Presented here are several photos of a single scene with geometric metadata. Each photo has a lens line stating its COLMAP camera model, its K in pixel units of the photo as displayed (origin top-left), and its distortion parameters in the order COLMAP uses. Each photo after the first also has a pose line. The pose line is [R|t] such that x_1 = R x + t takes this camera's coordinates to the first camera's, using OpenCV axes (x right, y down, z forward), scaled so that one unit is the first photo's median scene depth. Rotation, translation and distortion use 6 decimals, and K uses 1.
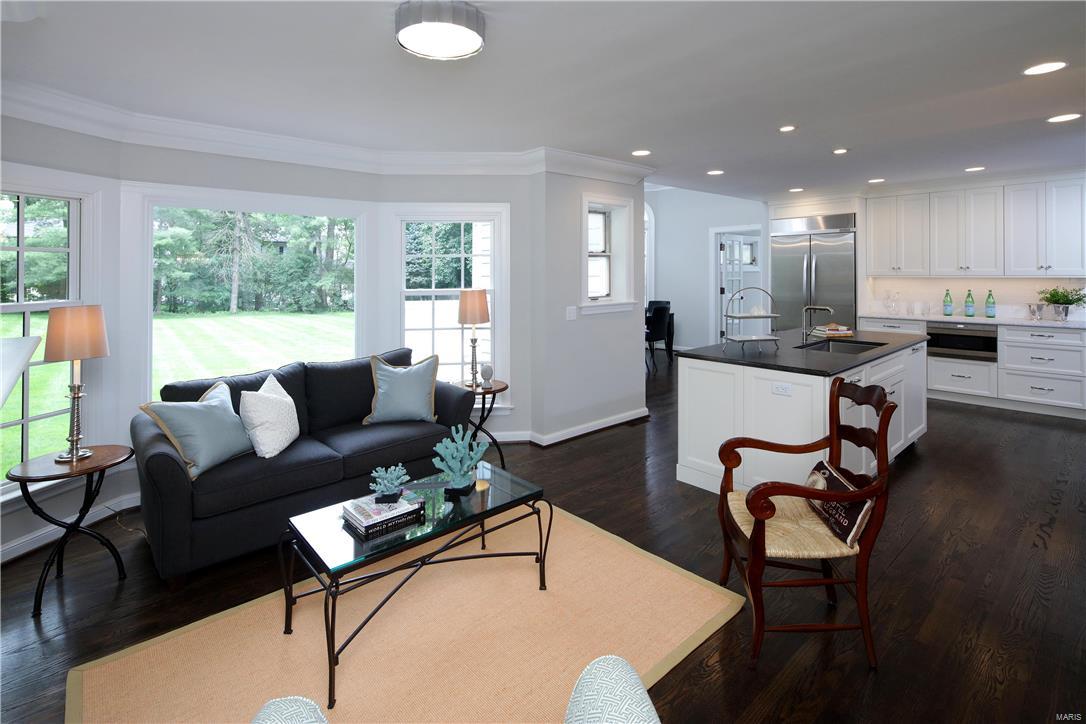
lens RADIAL K [[540.1, 0, 574.2], [0, 540.1, 340.7], [0, 0, 1]] dist [-0.000197, -0.000601]
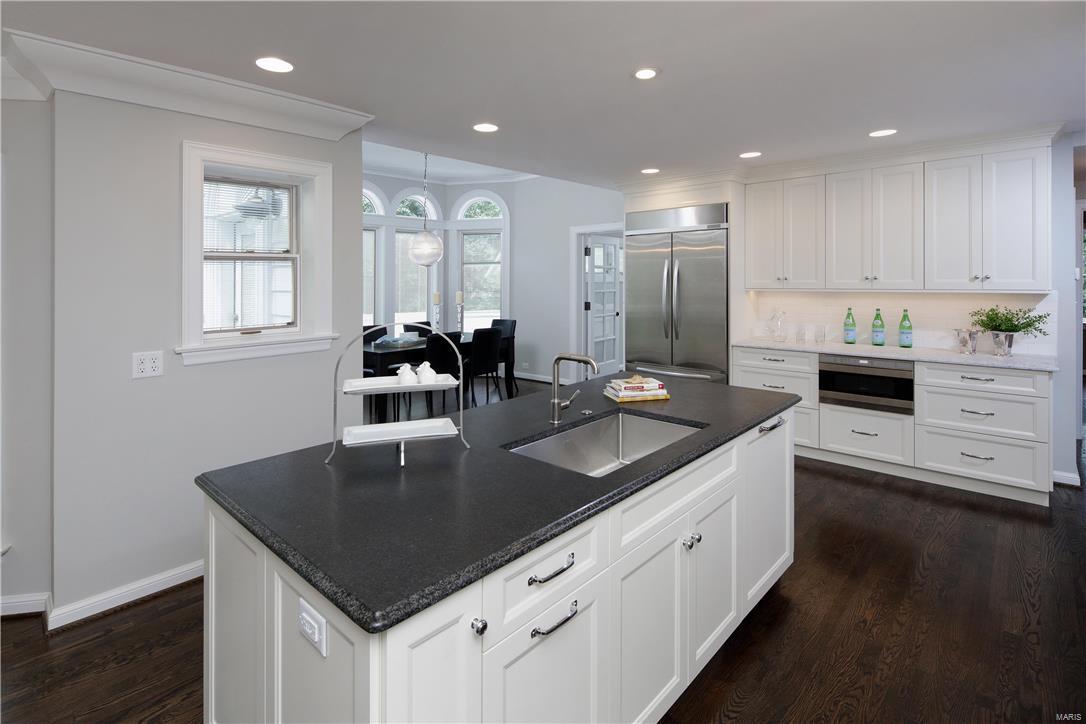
lens RADIAL K [[540.1, 0, 539.9], [0, 540.1, 356.2], [0, 0, 1]] dist [-0.000197, -0.000601]
pose [[0.998622, -0.006428, 0.052078, 0.261180], [0.005762, 0.999900, 0.012930, -0.046340], [-0.052156, -0.012612, 0.998559, 0.324733]]
